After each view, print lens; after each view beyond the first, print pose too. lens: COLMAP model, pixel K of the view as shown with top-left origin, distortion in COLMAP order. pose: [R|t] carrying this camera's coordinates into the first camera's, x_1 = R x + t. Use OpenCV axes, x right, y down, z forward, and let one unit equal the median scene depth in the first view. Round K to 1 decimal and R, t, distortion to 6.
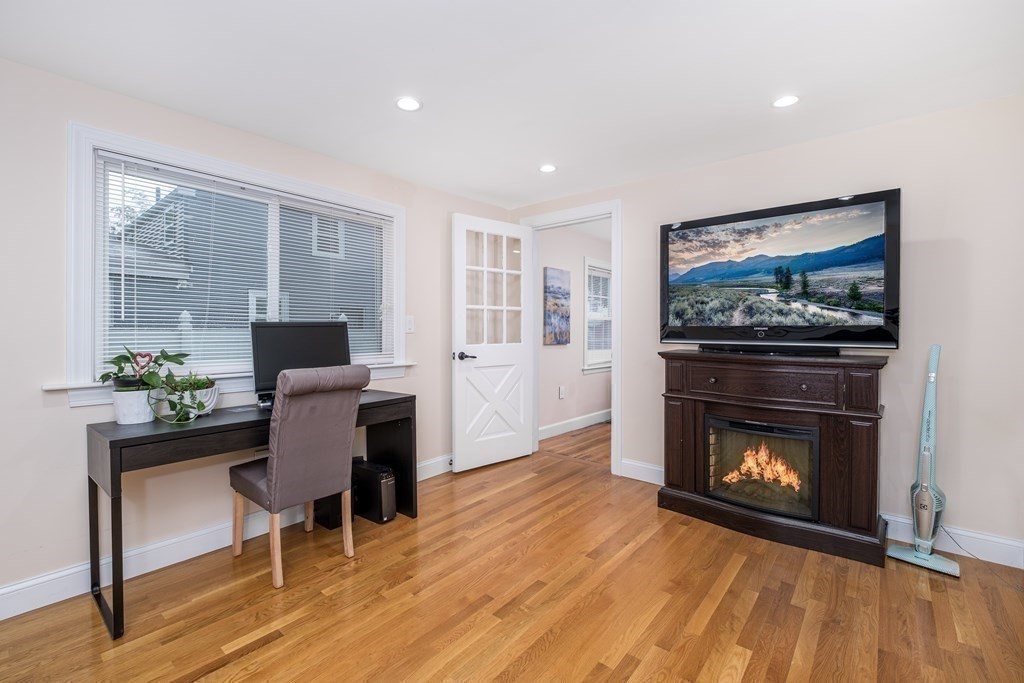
lens RADIAL K [[452.1, 0, 513.1], [0, 452.1, 334.6], [0, 0, 1]] dist [-0.000986, -0.000383]
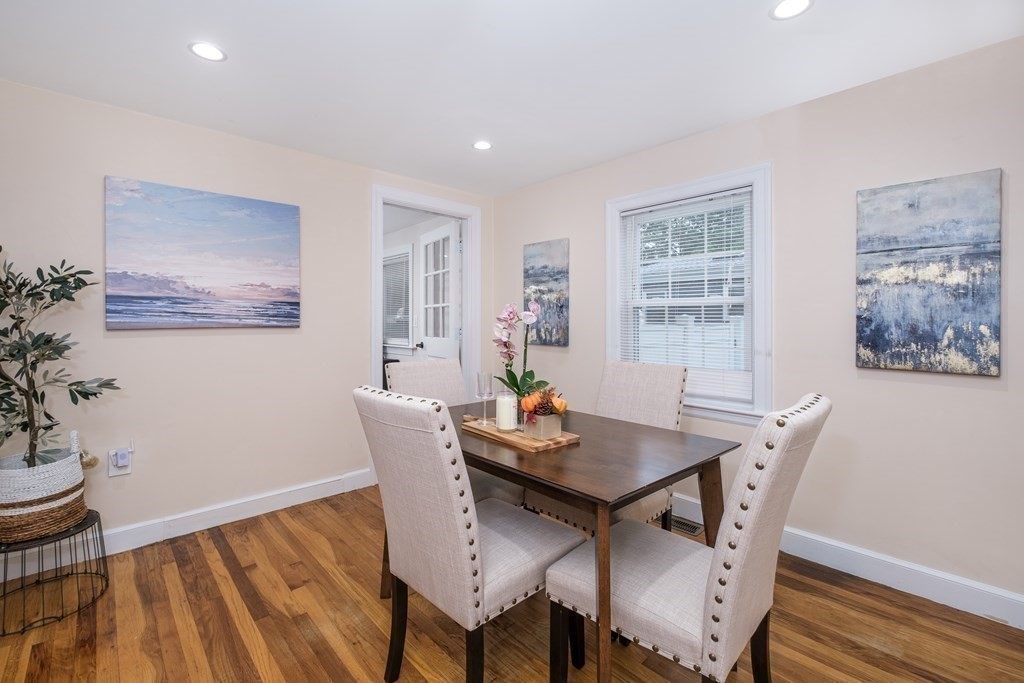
lens RADIAL K [[452.1, 0, 513.7], [0, 452.1, 335.8], [0, 0, 1]] dist [-0.000986, -0.000383]
pose [[-0.130073, 0.012145, -0.991430, 0.835268], [-0.021281, 0.999660, 0.015038, -0.003346], [0.991276, 0.023055, -0.129770, 1.055141]]
